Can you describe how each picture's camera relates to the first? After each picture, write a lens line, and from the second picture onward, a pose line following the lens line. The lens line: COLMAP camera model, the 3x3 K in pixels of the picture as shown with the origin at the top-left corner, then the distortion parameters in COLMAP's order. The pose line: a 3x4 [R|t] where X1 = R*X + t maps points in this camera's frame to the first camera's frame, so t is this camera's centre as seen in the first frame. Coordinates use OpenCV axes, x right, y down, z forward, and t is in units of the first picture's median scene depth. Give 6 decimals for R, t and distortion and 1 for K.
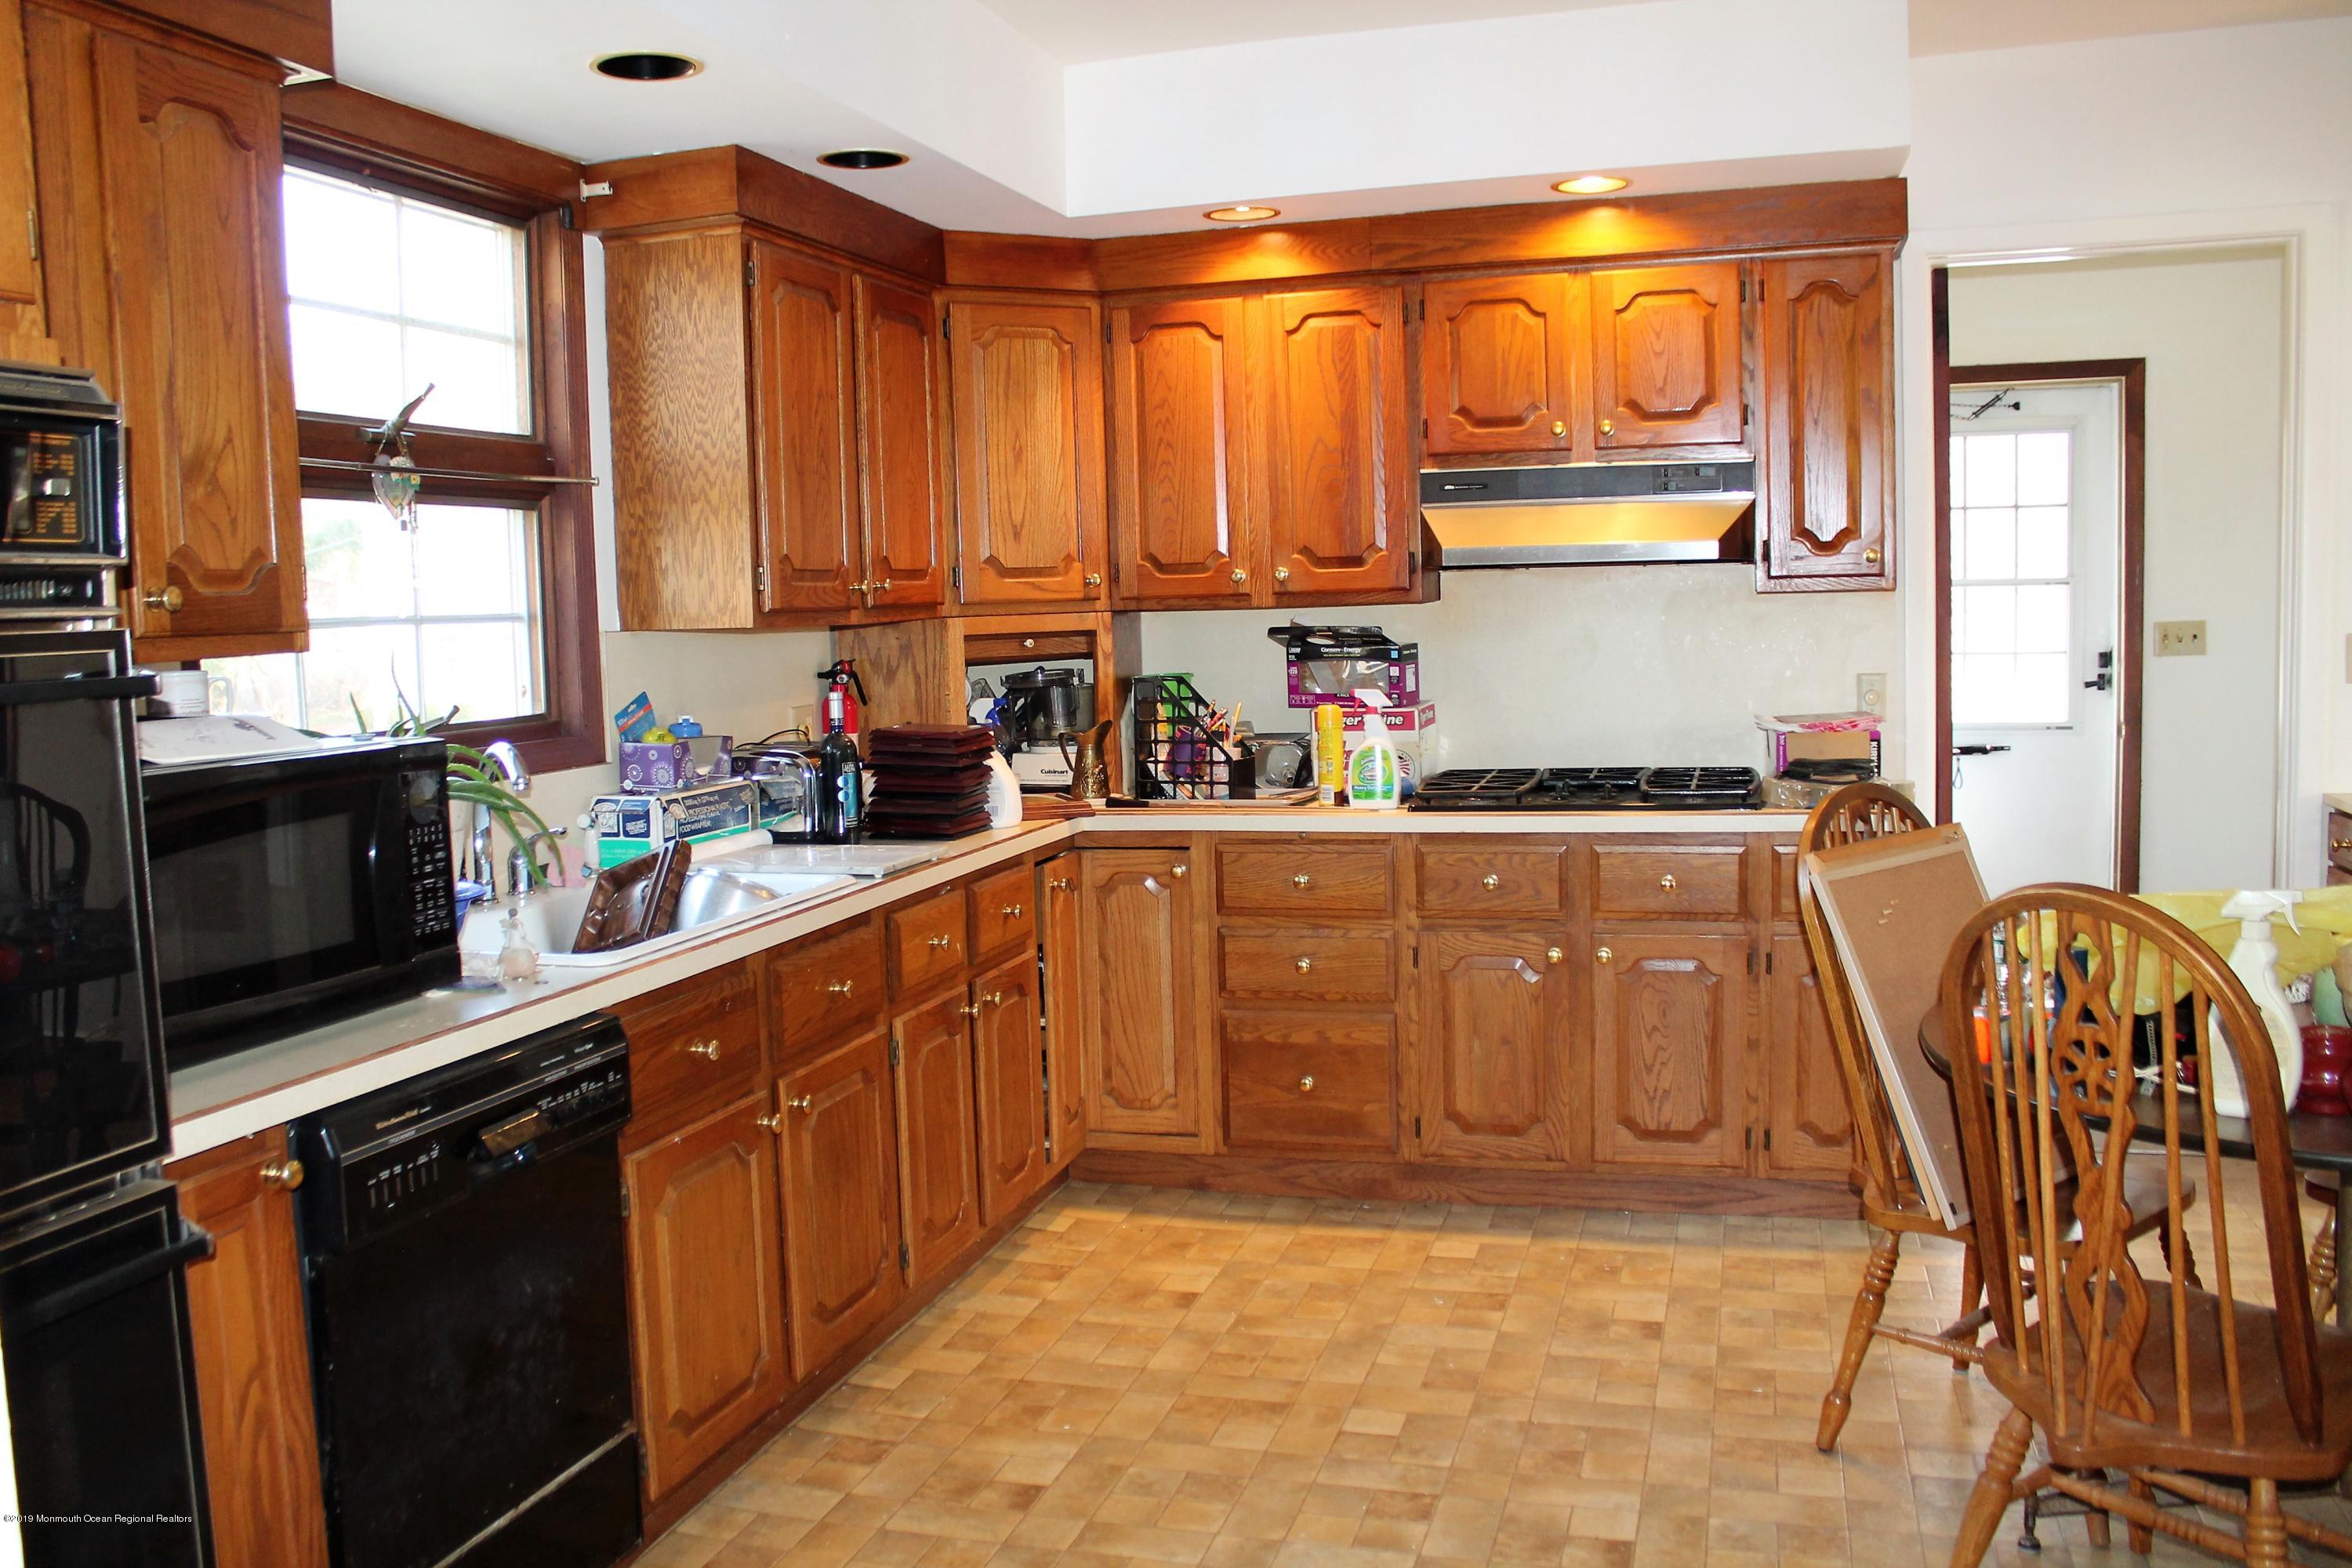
lens RADIAL K [[1976.7, 0, 1168.3], [0, 1976.7, 774.9], [0, 0, 1]] dist [-0.101804, 0.062746]
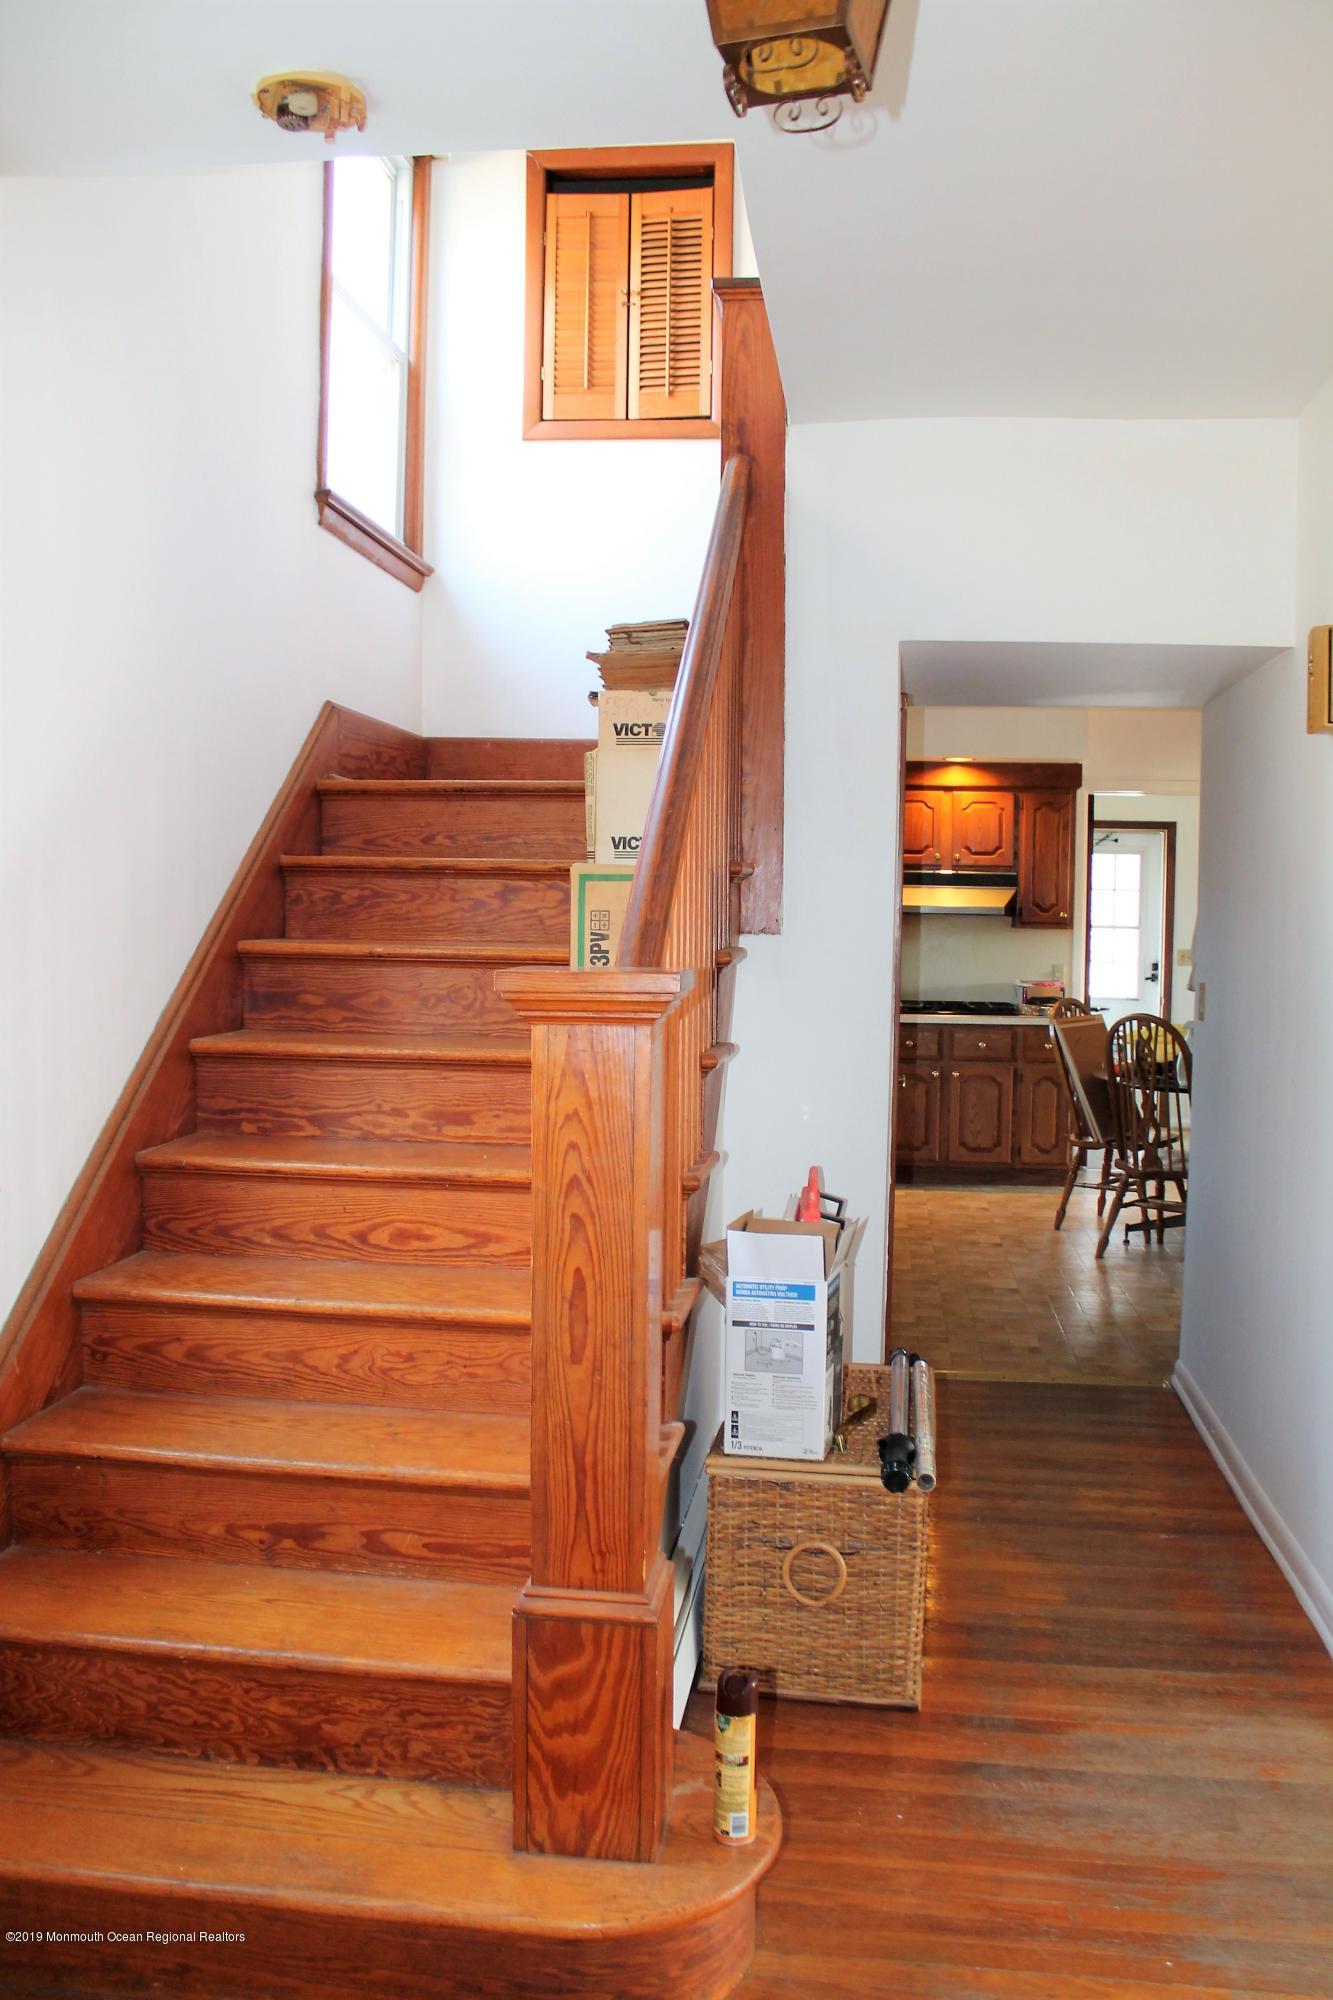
lens RADIAL K [[1680.9, 0, 669.1], [0, 1680.9, 1002.3], [0, 0, 1]] dist [-0.101804, 0.062746]
pose [[0.986223, 0.033536, 0.161989, -0.461376], [-0.026774, 0.998684, -0.043744, 0.101391], [-0.163242, 0.038804, 0.985823, -0.978043]]
